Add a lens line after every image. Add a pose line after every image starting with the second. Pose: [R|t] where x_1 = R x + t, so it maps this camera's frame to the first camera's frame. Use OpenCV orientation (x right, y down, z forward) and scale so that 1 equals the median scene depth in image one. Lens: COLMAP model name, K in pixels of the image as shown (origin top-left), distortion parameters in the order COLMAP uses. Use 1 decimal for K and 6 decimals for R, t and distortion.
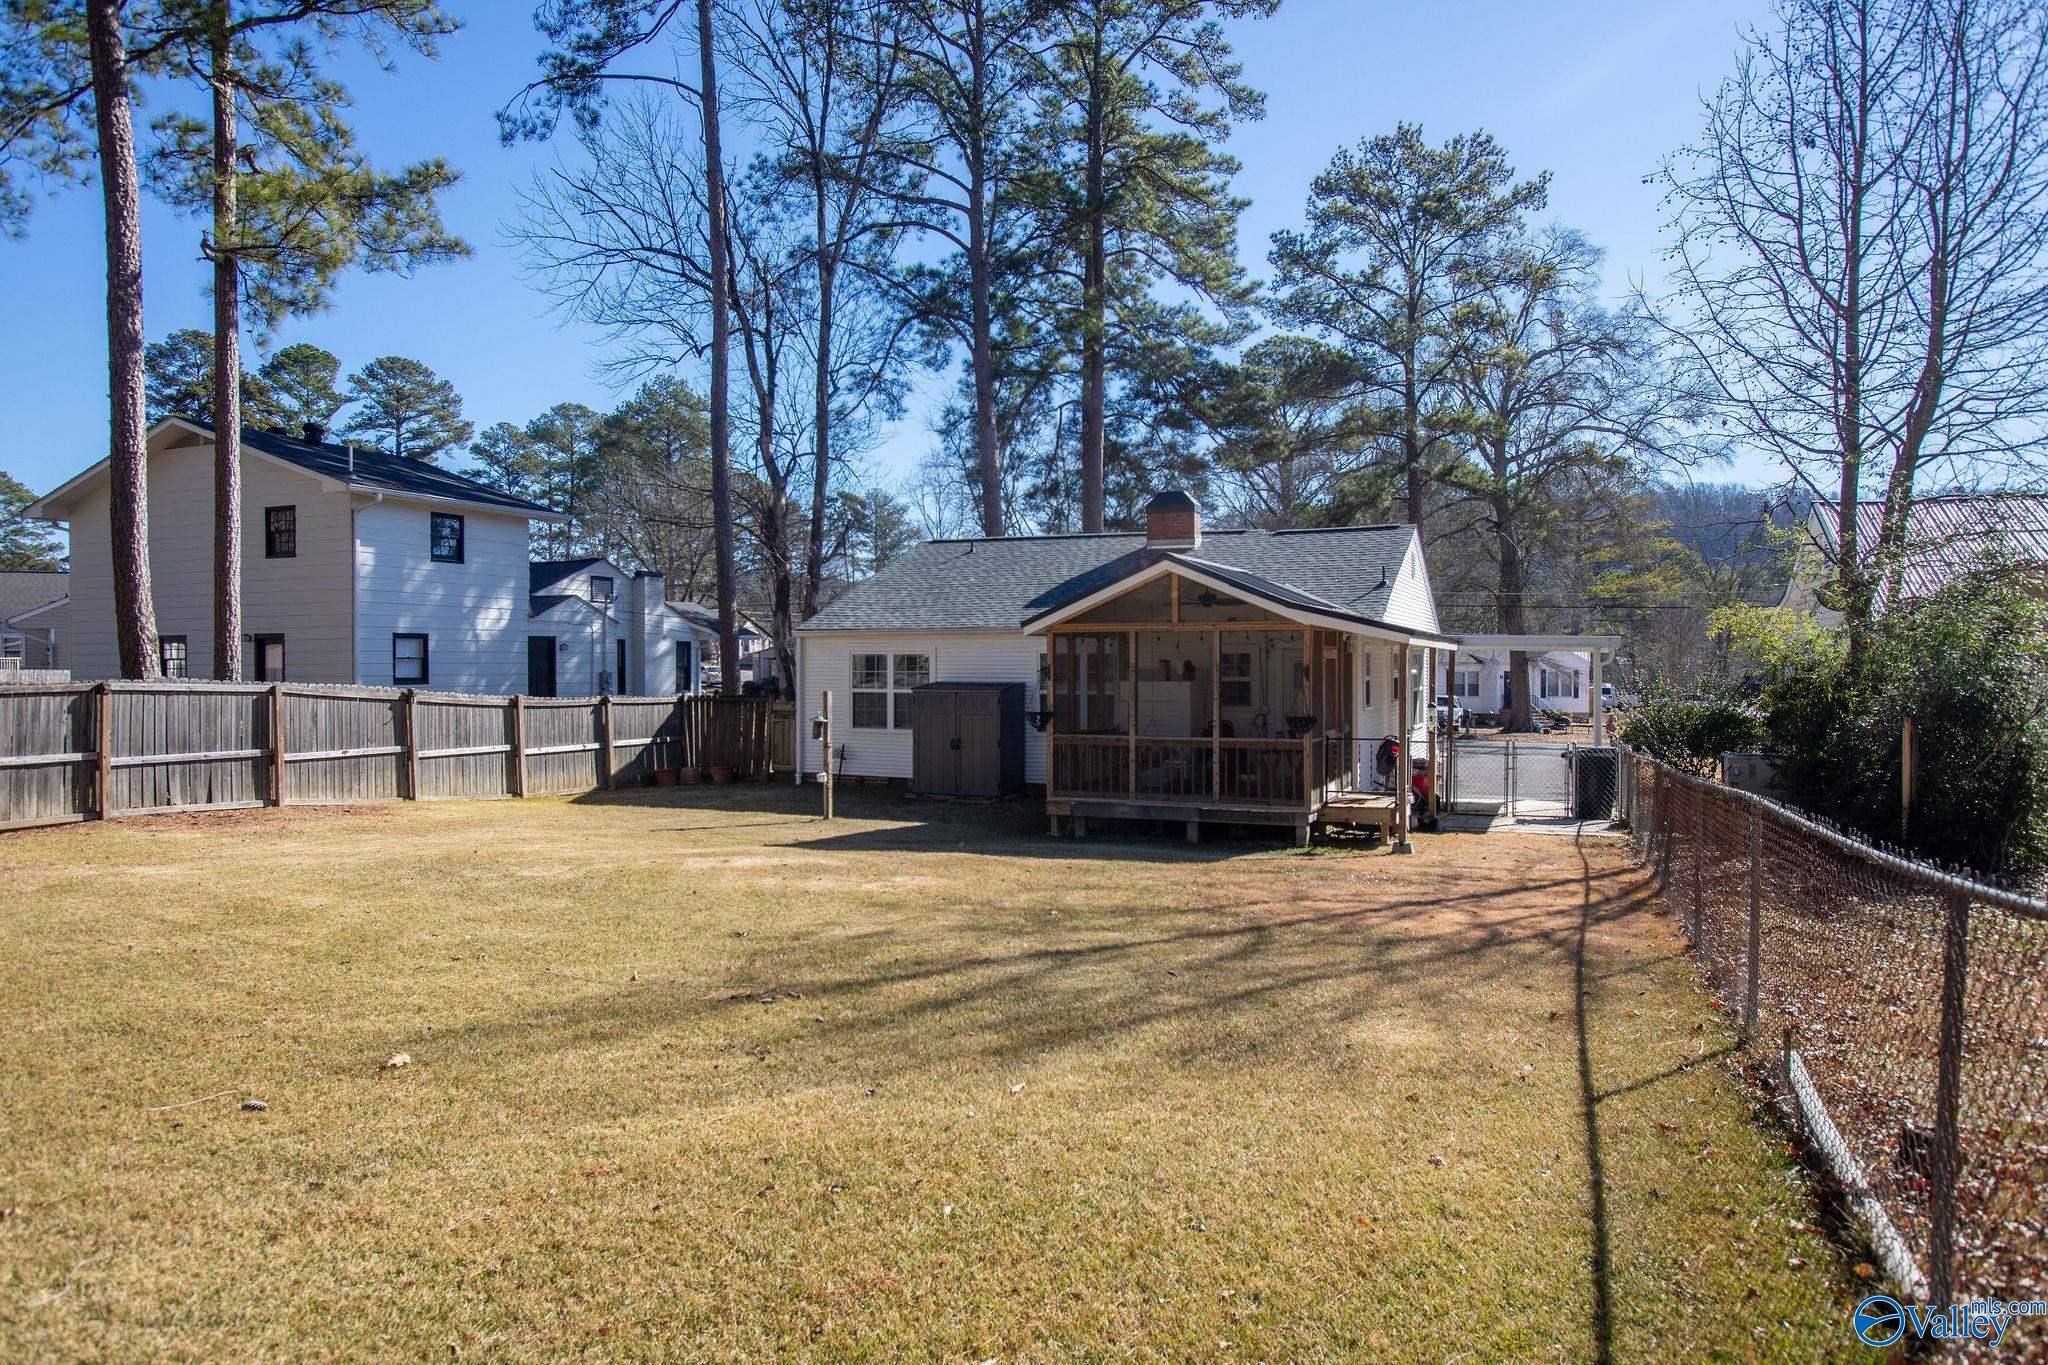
lens RADIAL K [[1343.1, 0, 1027.7], [0, 1343.1, 684.4], [0, 0, 1]] dist [-0.053052, 0.048293]
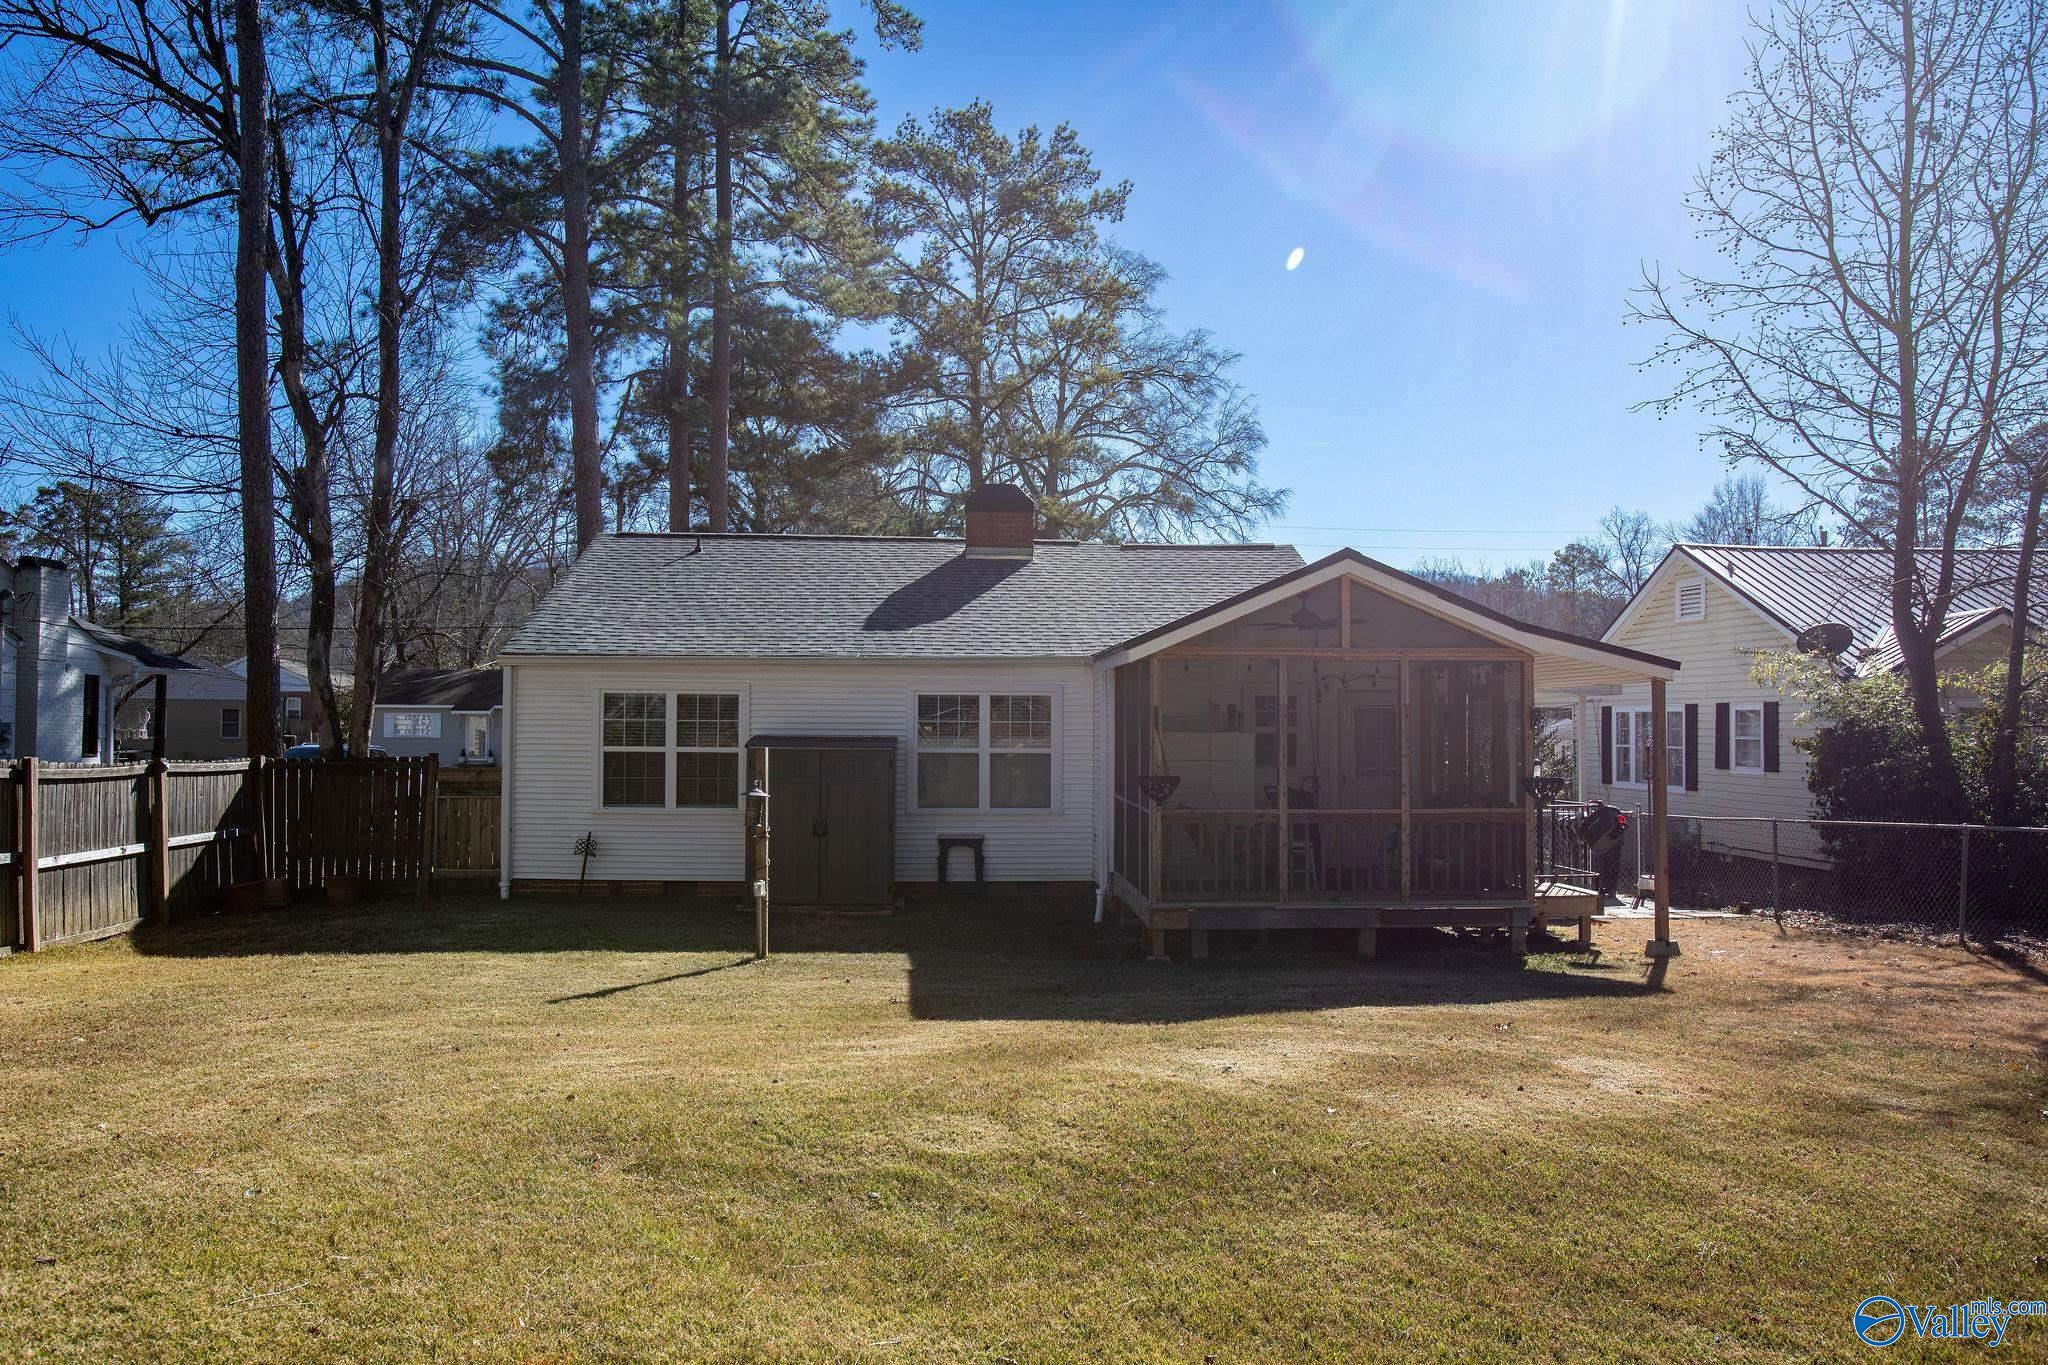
lens RADIAL K [[1497.2, 0, 1025.2], [0, 1497.2, 692.7], [0, 0, 1]] dist [-0.023568, 0.050298]
pose [[0.890172, 0.013336, 0.455429, -0.277991], [0.002943, 0.999382, -0.035016, 0.003323], [-0.455615, 0.032510, 0.889583, 0.260843]]
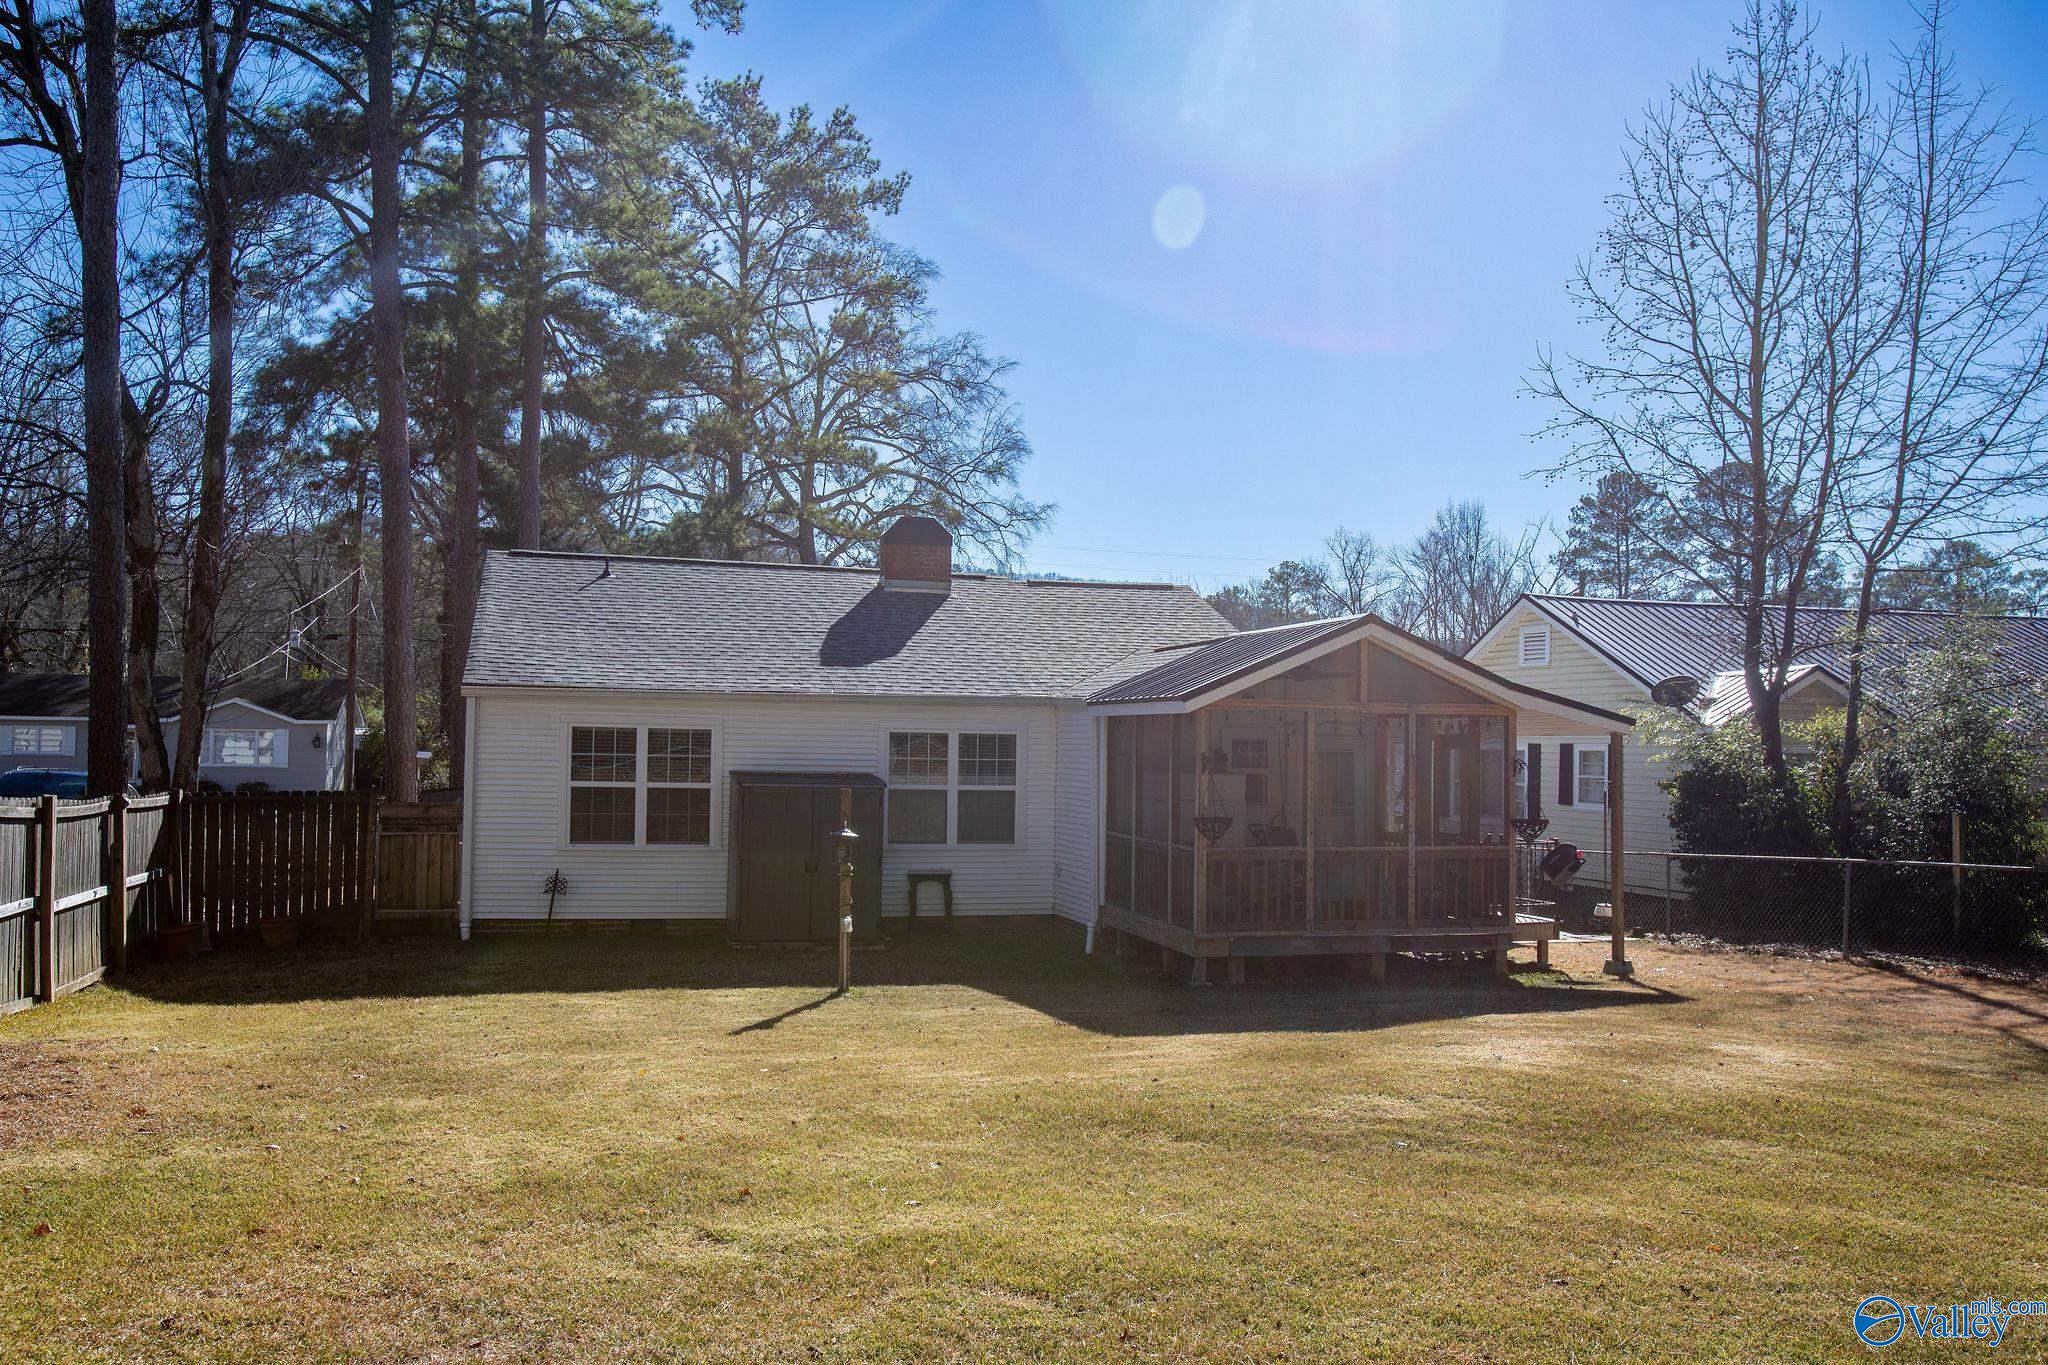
lens RADIAL K [[1664.7, 0, 1022.9], [0, 1664.7, 691.9], [0, 0, 1]] dist [0.008643, 0.018528]
pose [[0.772396, 0.031551, 0.634357, -0.463871], [-0.004993, 0.999036, -0.043609, -0.005643], [-0.635121, 0.030516, 0.771809, 0.256989]]
